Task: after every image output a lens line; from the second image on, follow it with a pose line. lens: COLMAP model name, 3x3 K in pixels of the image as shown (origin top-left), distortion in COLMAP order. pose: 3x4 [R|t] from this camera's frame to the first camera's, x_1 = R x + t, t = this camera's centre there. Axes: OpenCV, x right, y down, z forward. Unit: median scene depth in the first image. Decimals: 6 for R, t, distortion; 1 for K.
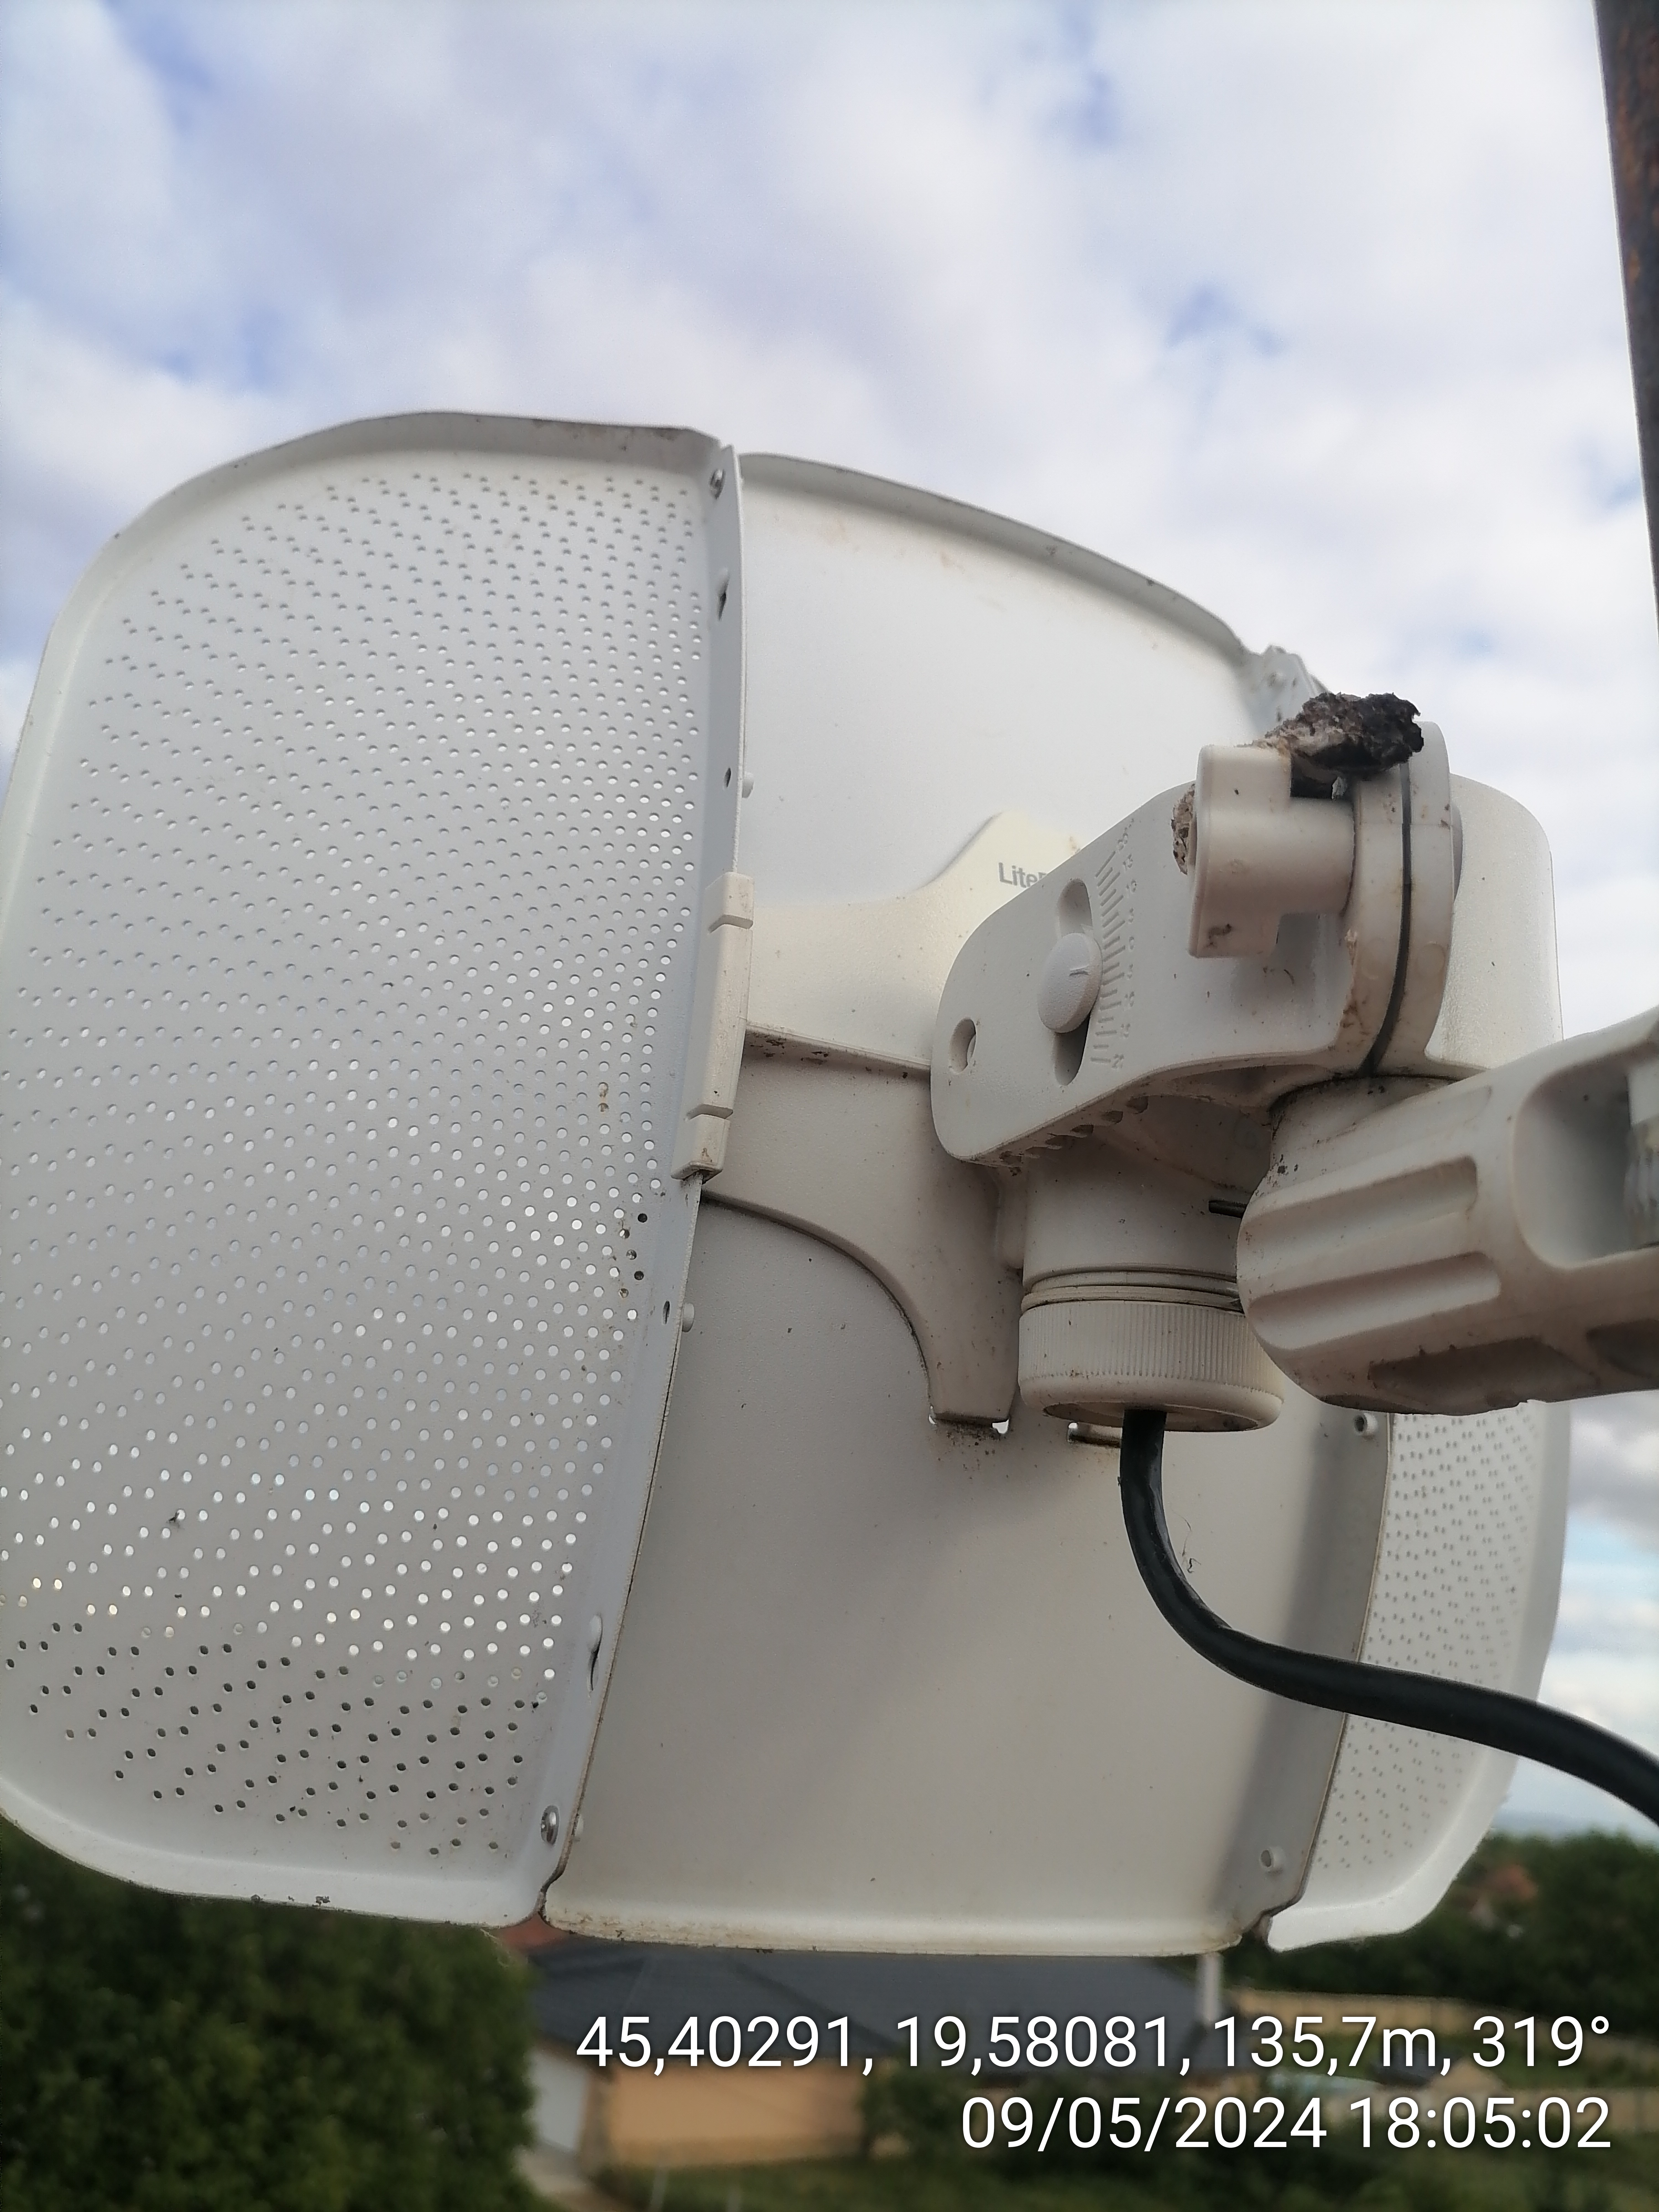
lens RADIAL K [[1731.7, 0, 829.5], [0, 1731.7, 1106.0], [0, 0, 1]] dist [-0.001682, -0.000189]
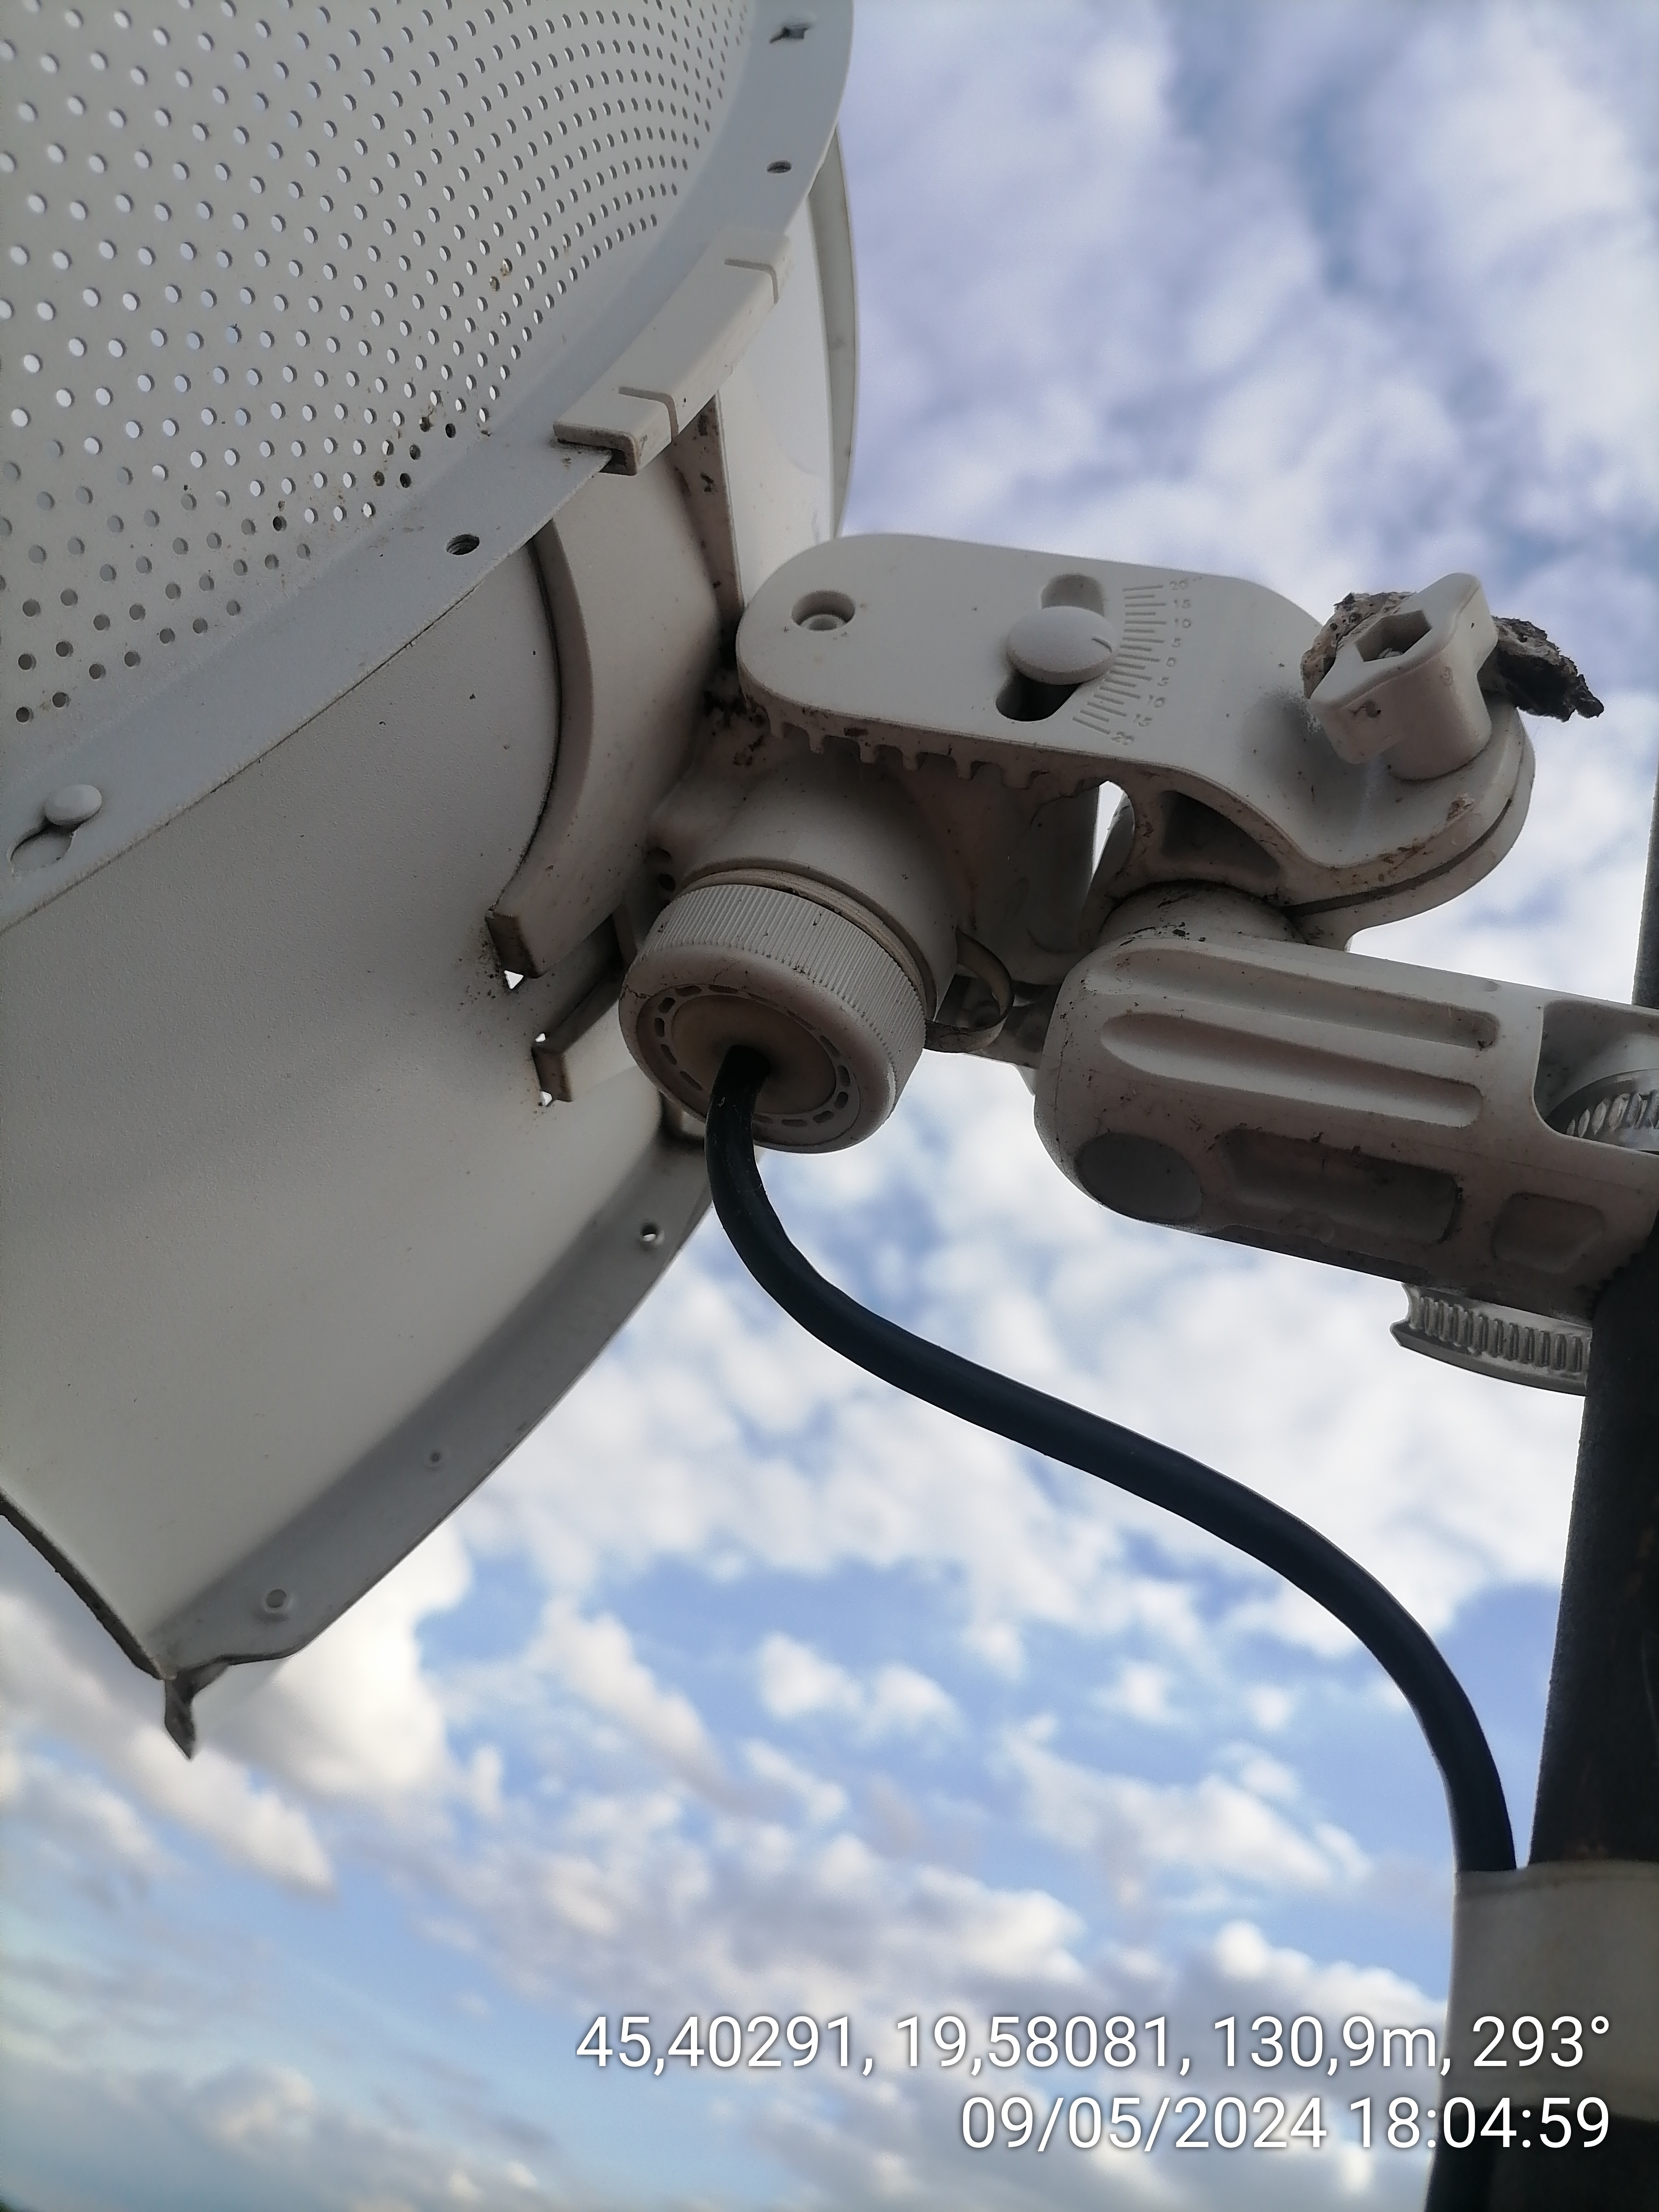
lens RADIAL K [[1731.7, 0, 829.5], [0, 1731.7, 1106.0], [0, 0, 1]] dist [-0.001682, -0.000189]
pose [[0.468128, 0.588215, 0.659439, -0.473362], [-0.531313, 0.783659, -0.321846, 0.595086], [-0.706090, -0.199703, 0.679379, 0.487748]]
